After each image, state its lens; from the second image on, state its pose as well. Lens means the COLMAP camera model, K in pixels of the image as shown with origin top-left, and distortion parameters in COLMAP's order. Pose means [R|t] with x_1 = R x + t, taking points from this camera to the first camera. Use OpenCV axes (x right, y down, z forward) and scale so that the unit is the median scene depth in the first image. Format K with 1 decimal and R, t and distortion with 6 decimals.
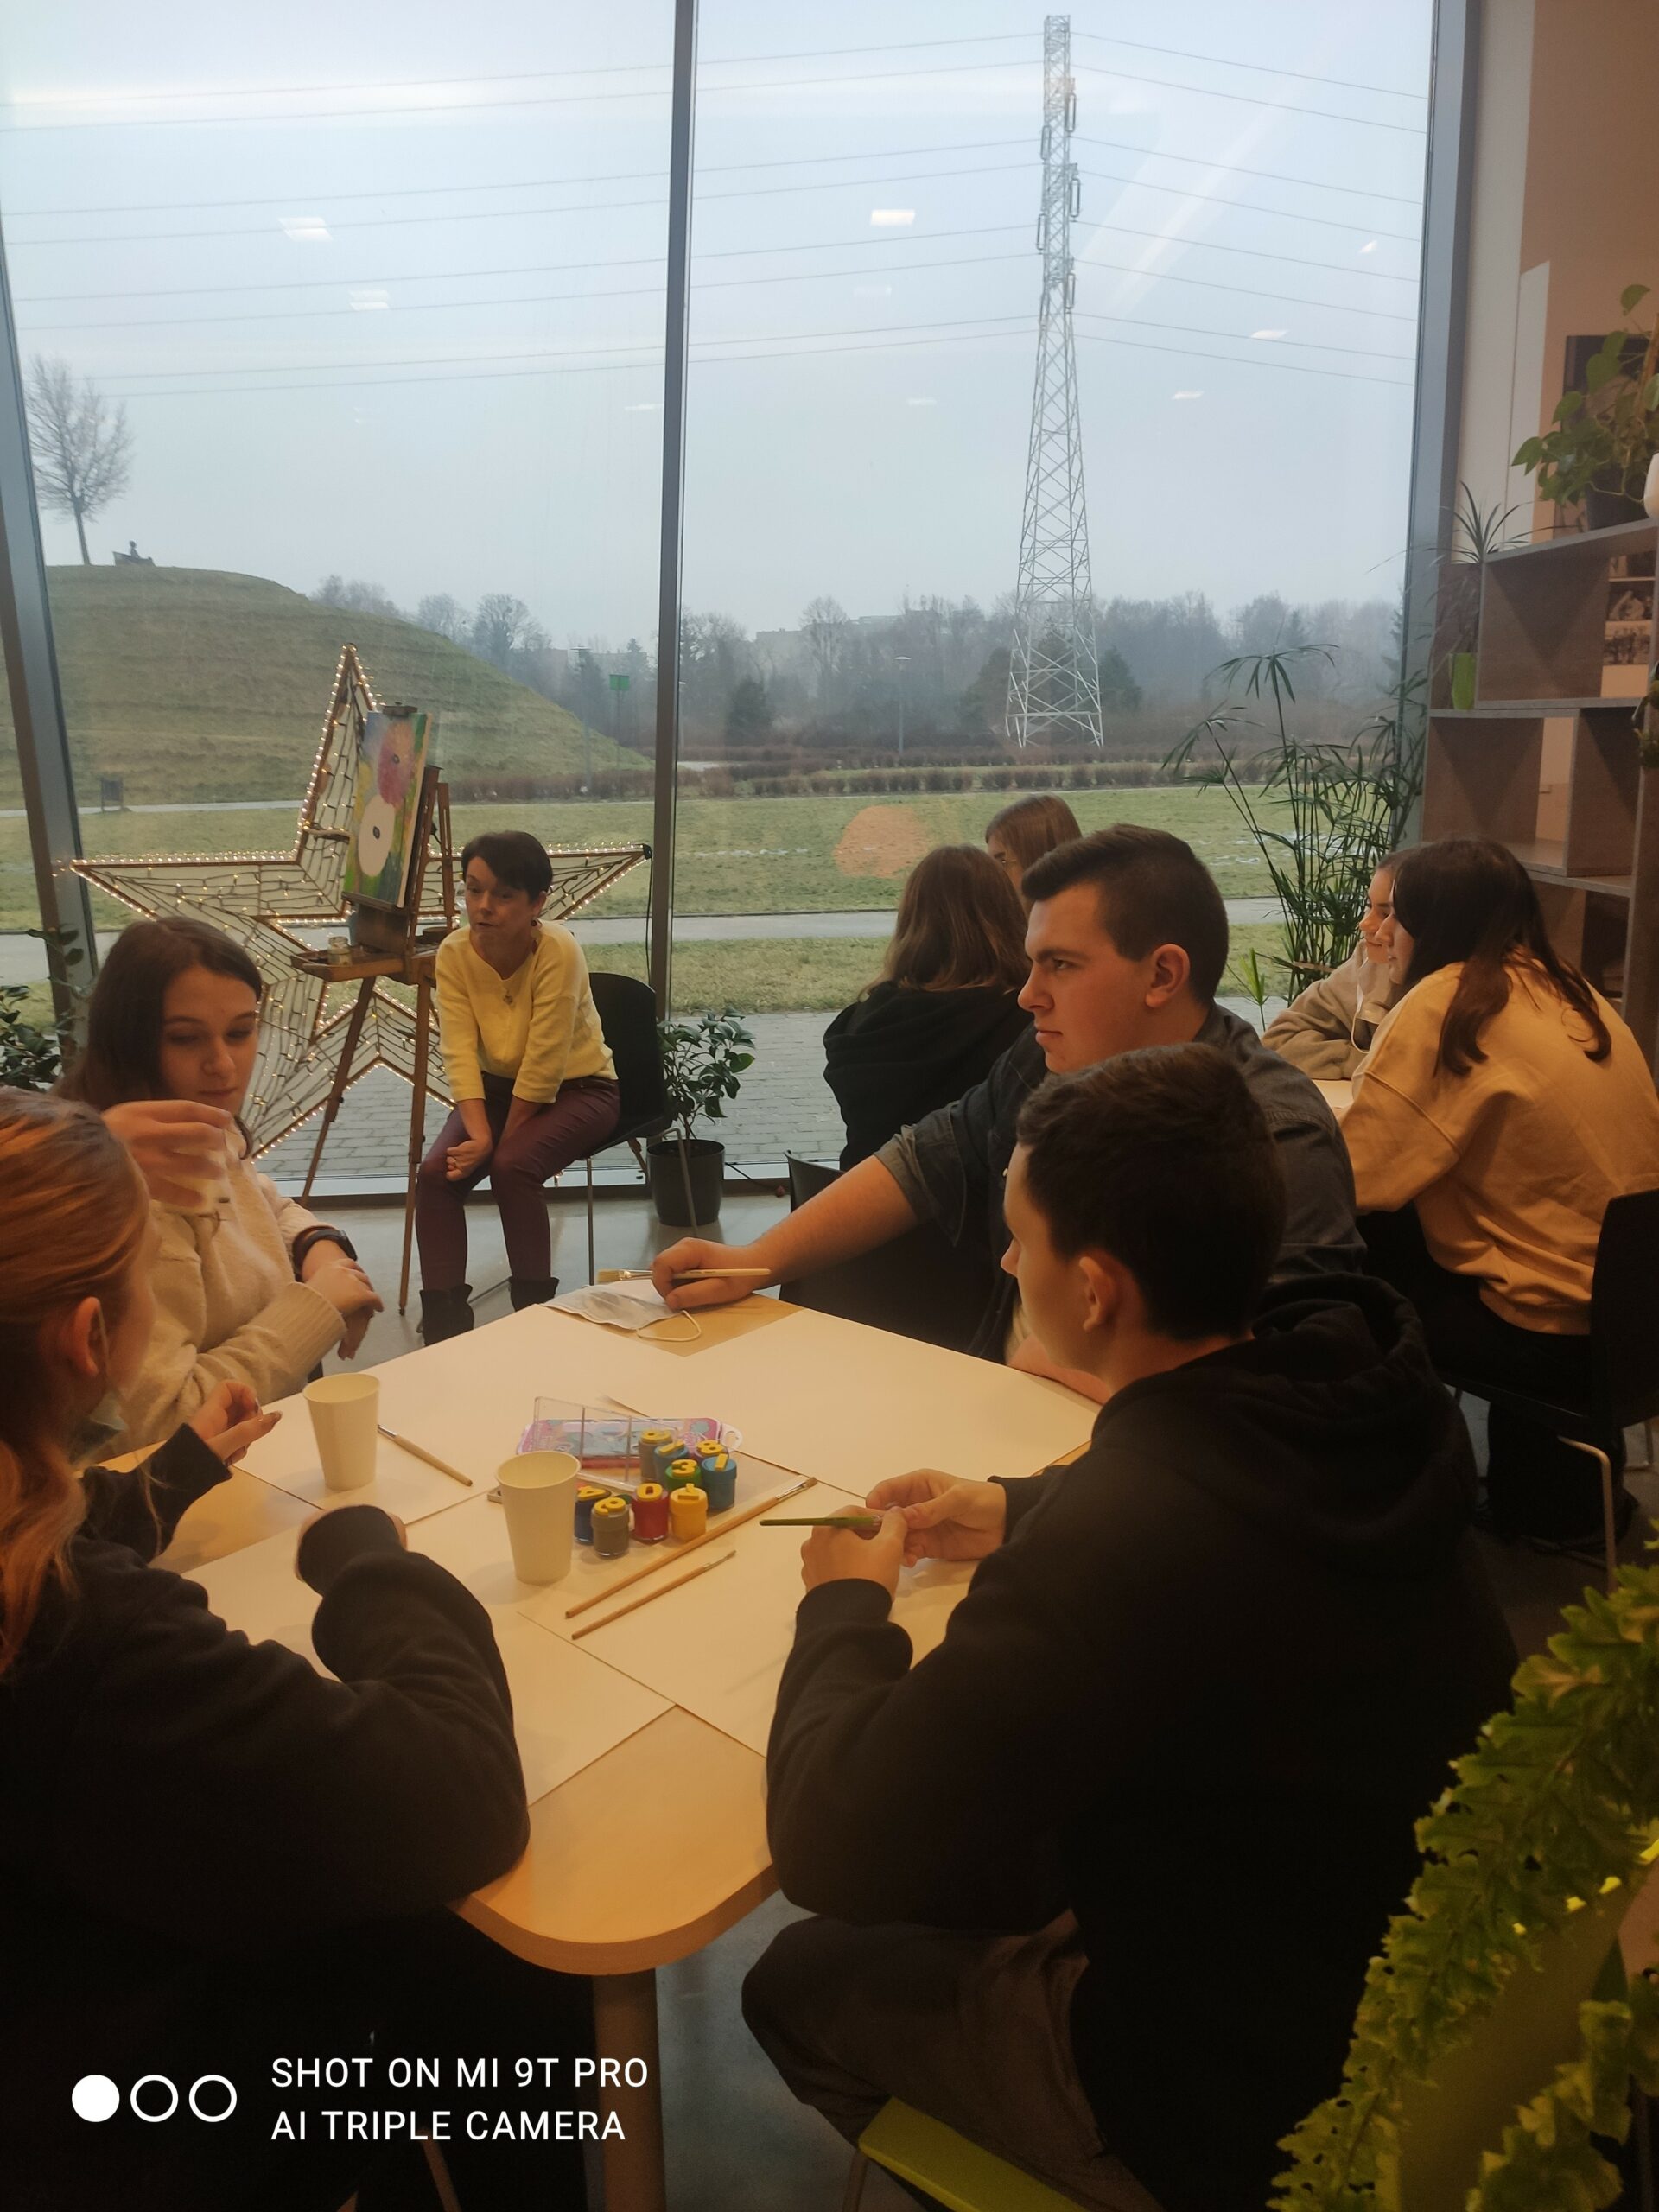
lens RADIAL K [[1662.1, 0, 829.5], [0, 1662.1, 1106.0], [0, 0, 1]] dist [0.131328, -0.172259]
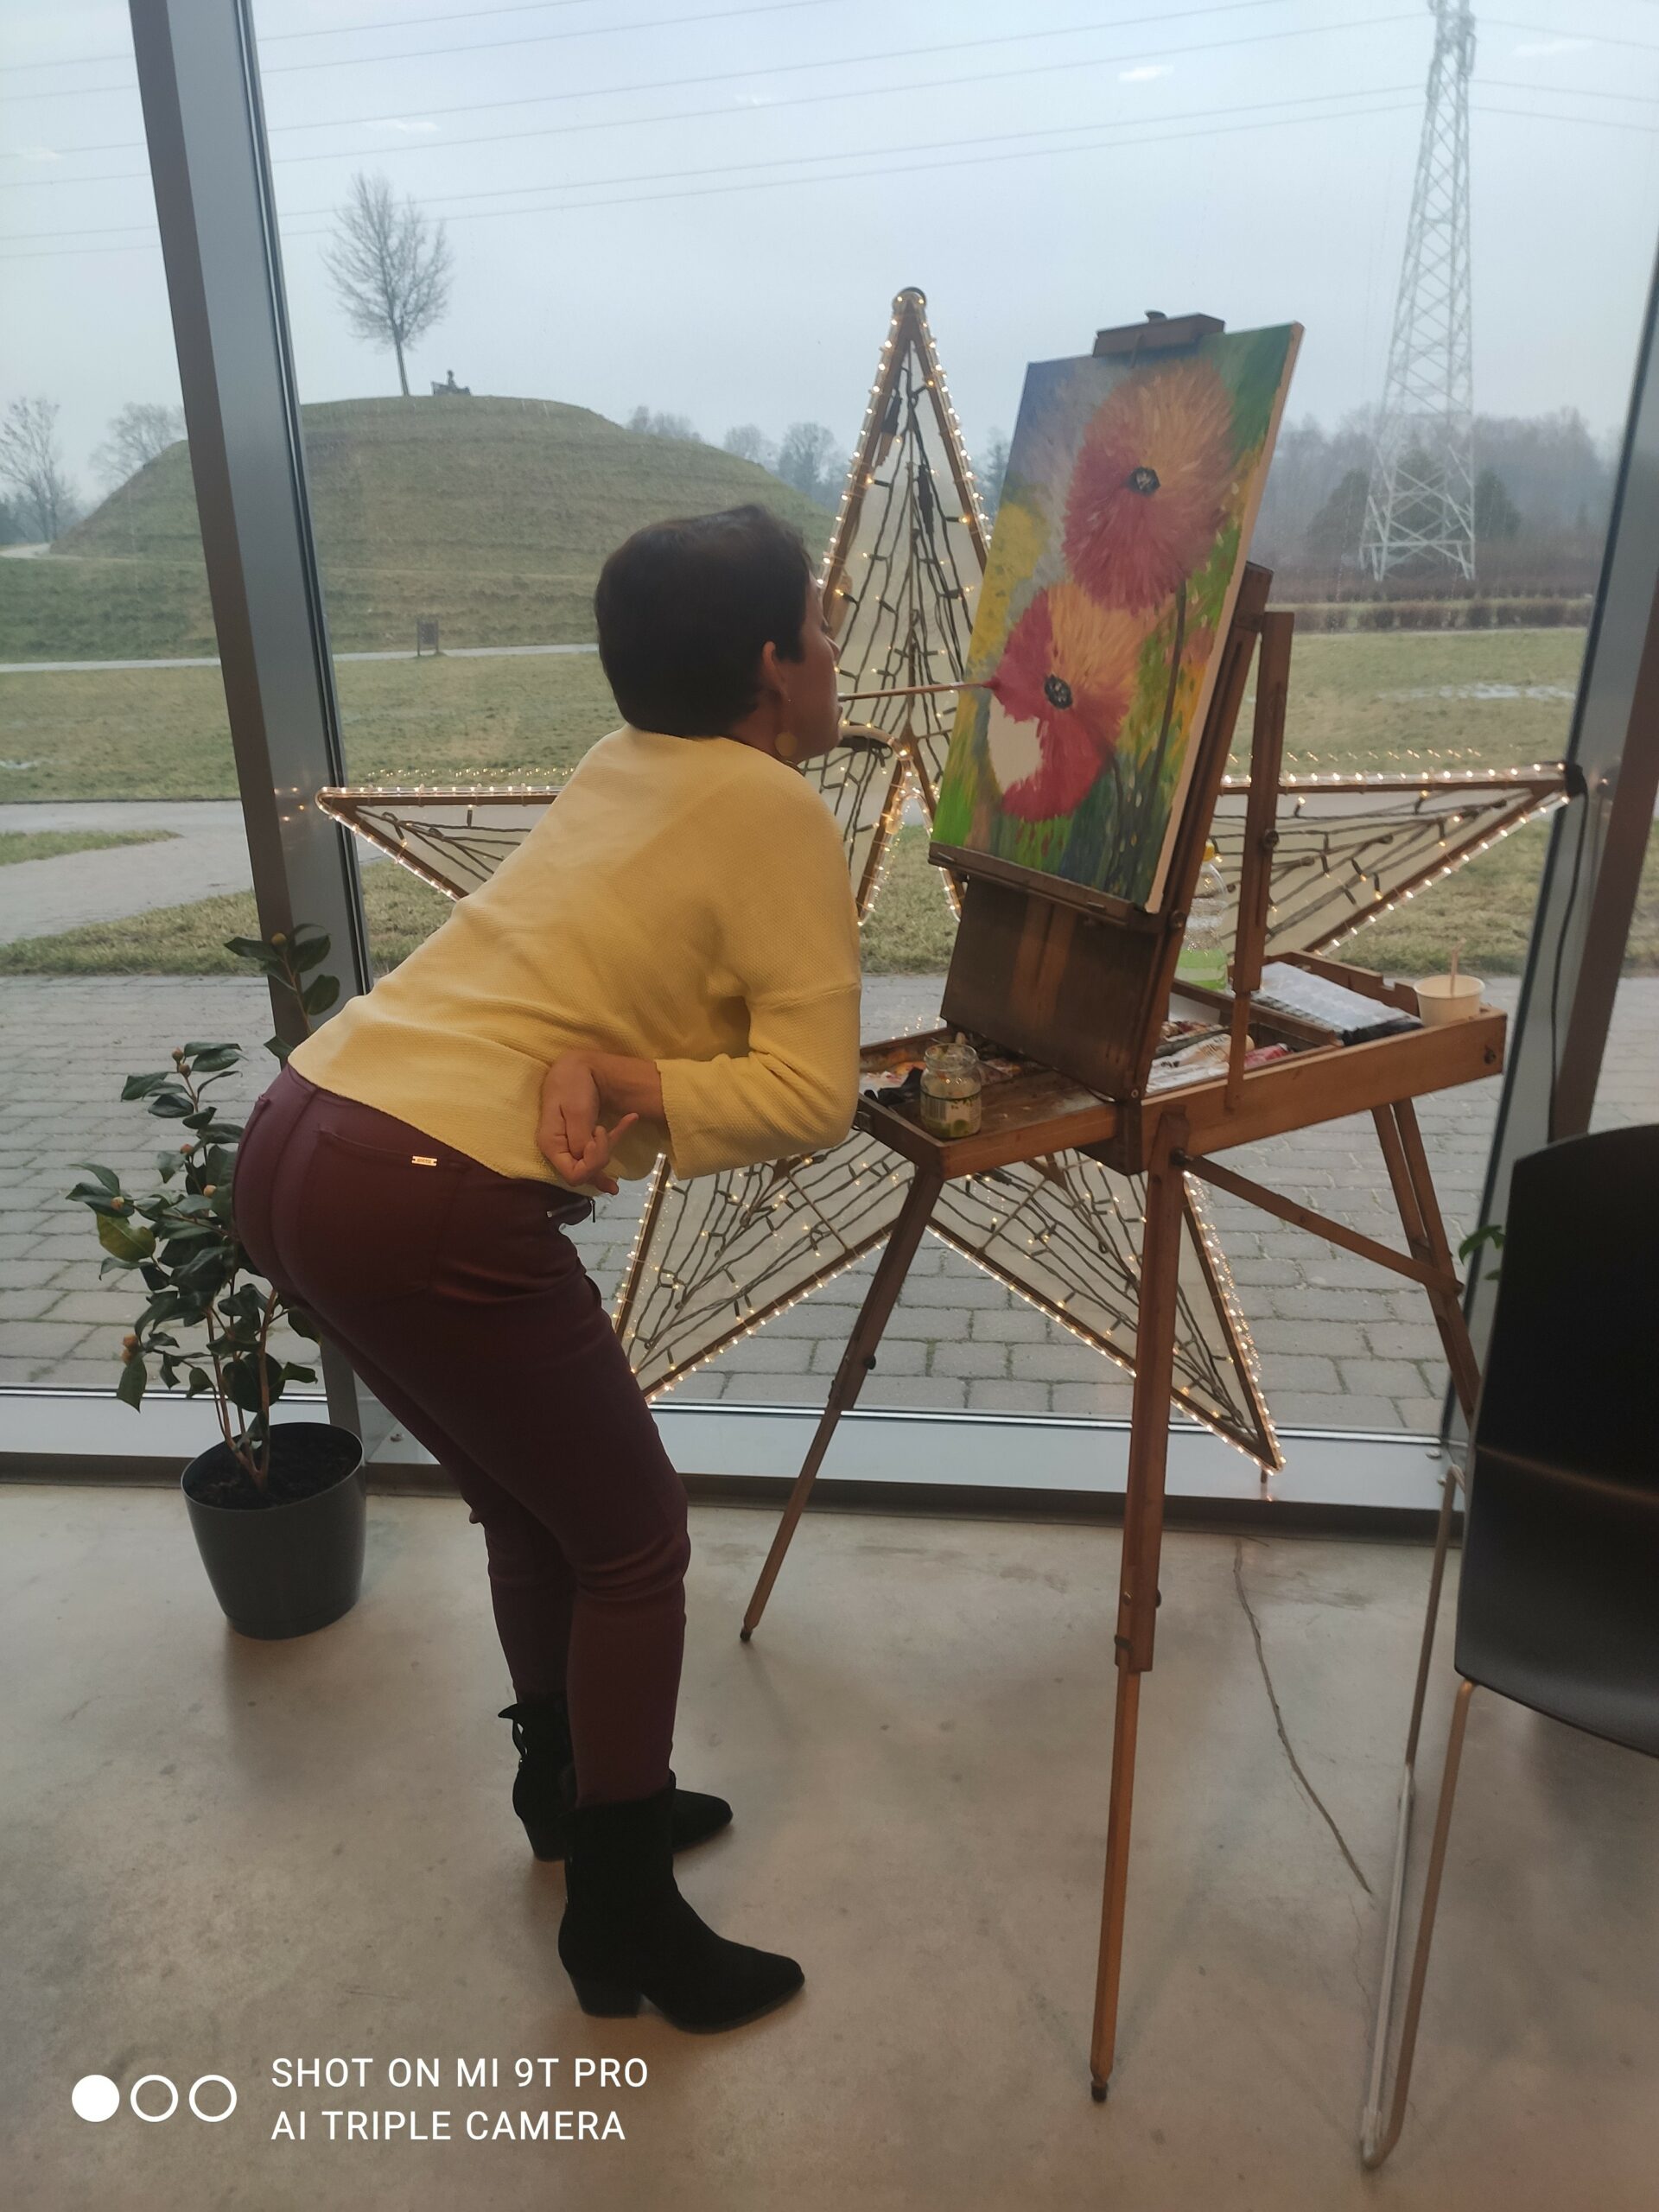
lens RADIAL K [[1545.2, 0, 829.5], [0, 1545.2, 1106.0], [0, 0, 1]] dist [0.025261, -0.047708]
pose [[0.988236, 0.046386, -0.145732, -0.048252], [-0.029828, 0.993054, 0.113813, -0.022601], [0.149999, -0.108127, 0.982756, 0.119065]]
